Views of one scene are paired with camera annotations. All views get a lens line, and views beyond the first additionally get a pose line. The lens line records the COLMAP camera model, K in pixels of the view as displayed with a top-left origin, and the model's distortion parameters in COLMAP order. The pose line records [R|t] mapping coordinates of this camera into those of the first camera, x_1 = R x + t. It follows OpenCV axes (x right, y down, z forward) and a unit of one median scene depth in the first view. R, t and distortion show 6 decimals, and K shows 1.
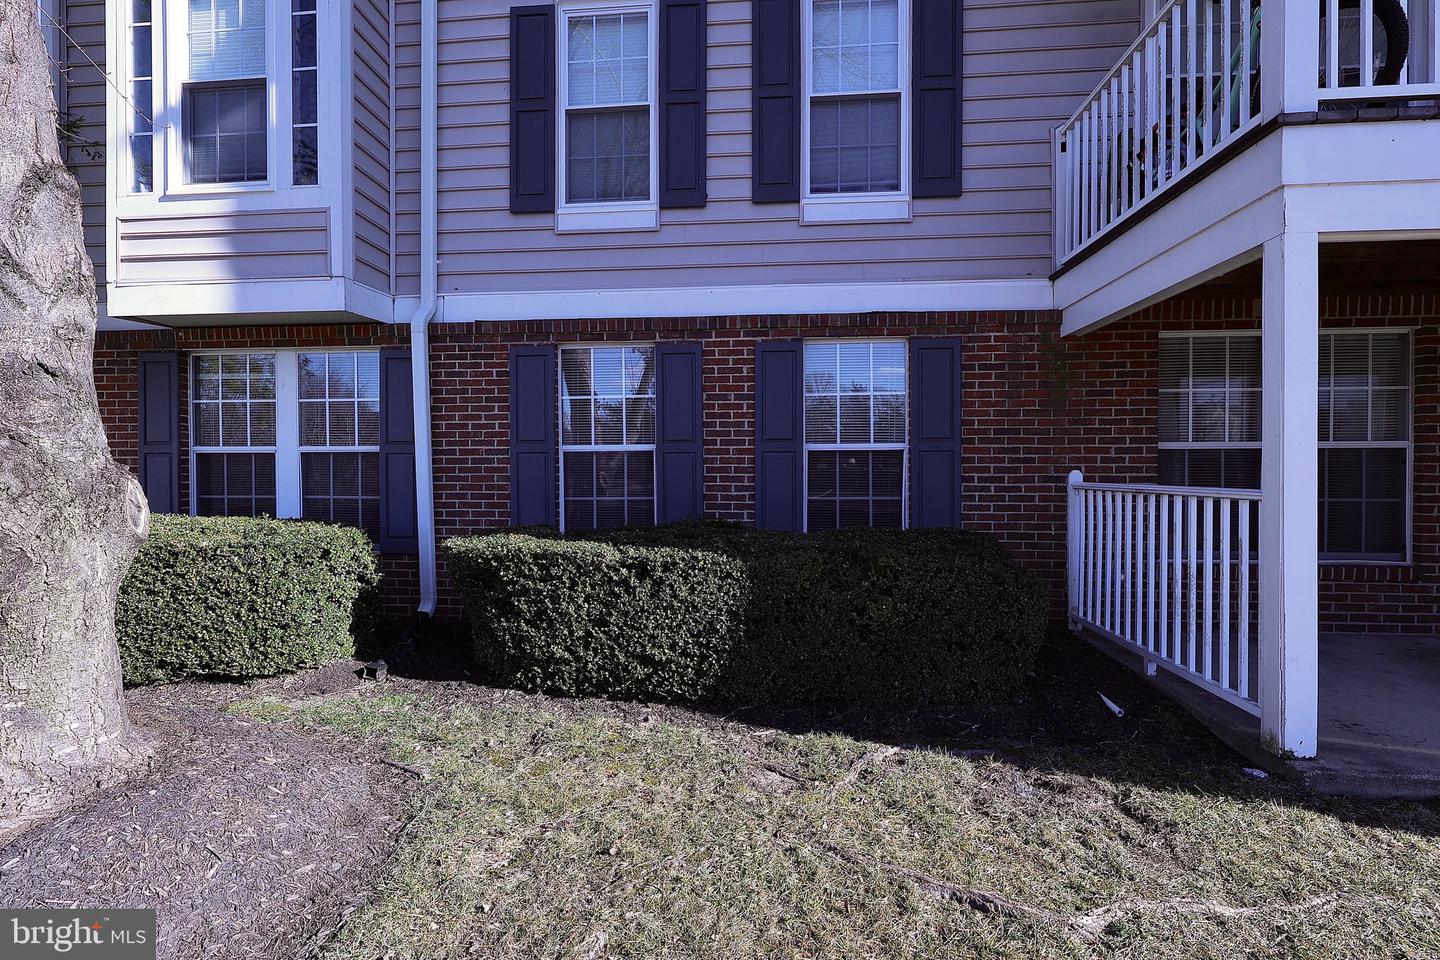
lens RADIAL K [[672.2, 0, 711.5], [0, 672.2, 475.6], [0, 0, 1]] dist [-0.003682, 0.000206]
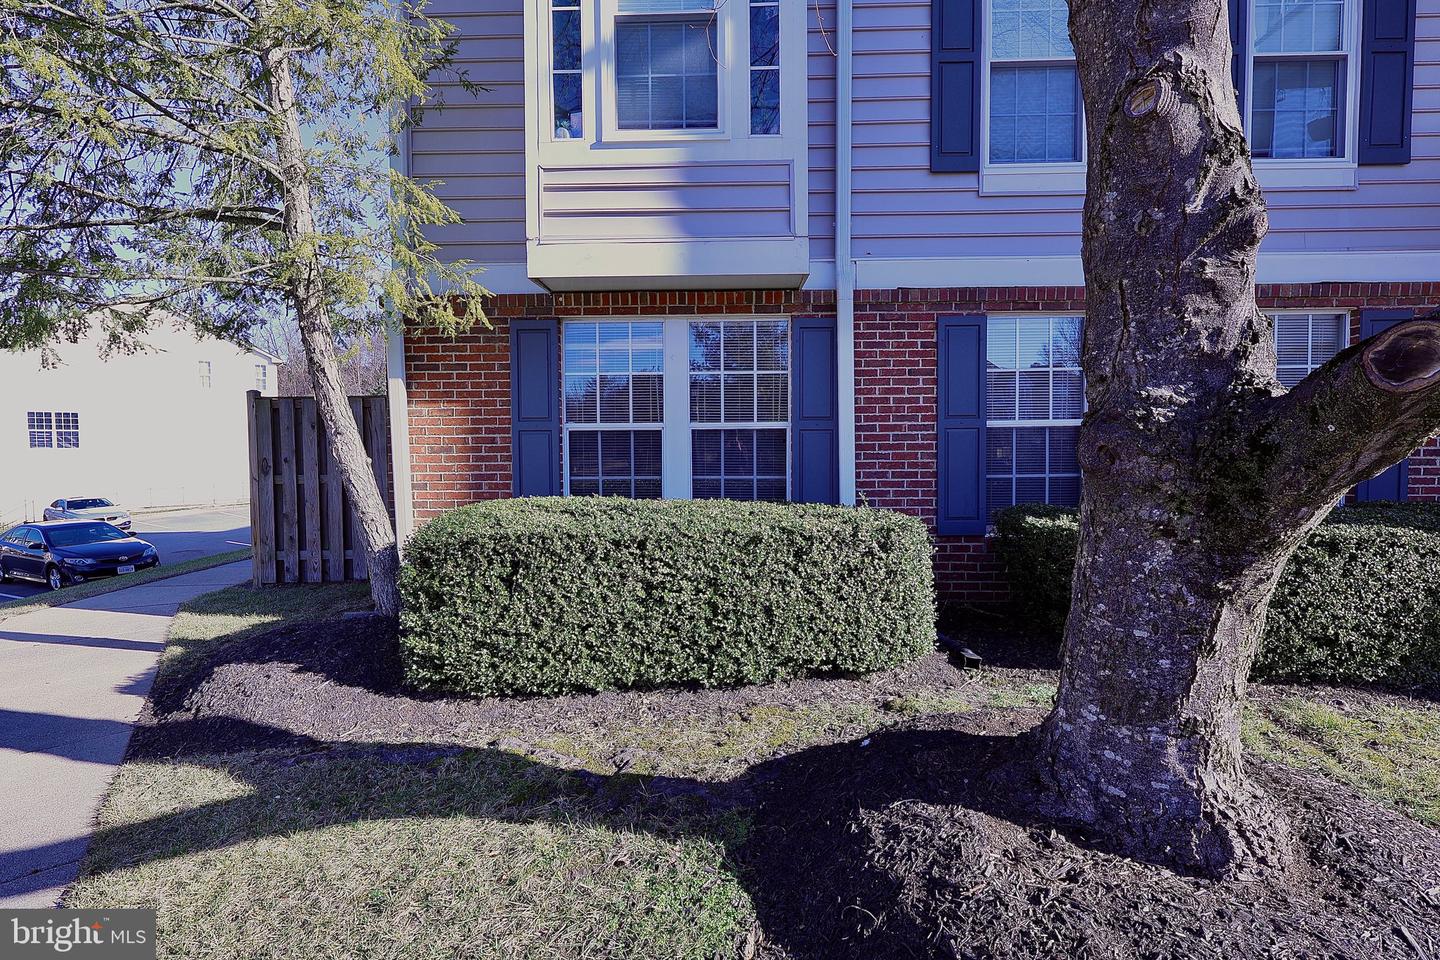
lens RADIAL K [[681.6, 0, 720.9], [0, 681.6, 472.3], [0, 0, 1]] dist [0.002753, 0.000940]
pose [[0.997207, -0.009332, 0.074102, -0.678449], [0.007437, 0.999639, 0.025810, 0.000754], [-0.074316, -0.025187, 0.996917, 0.063026]]
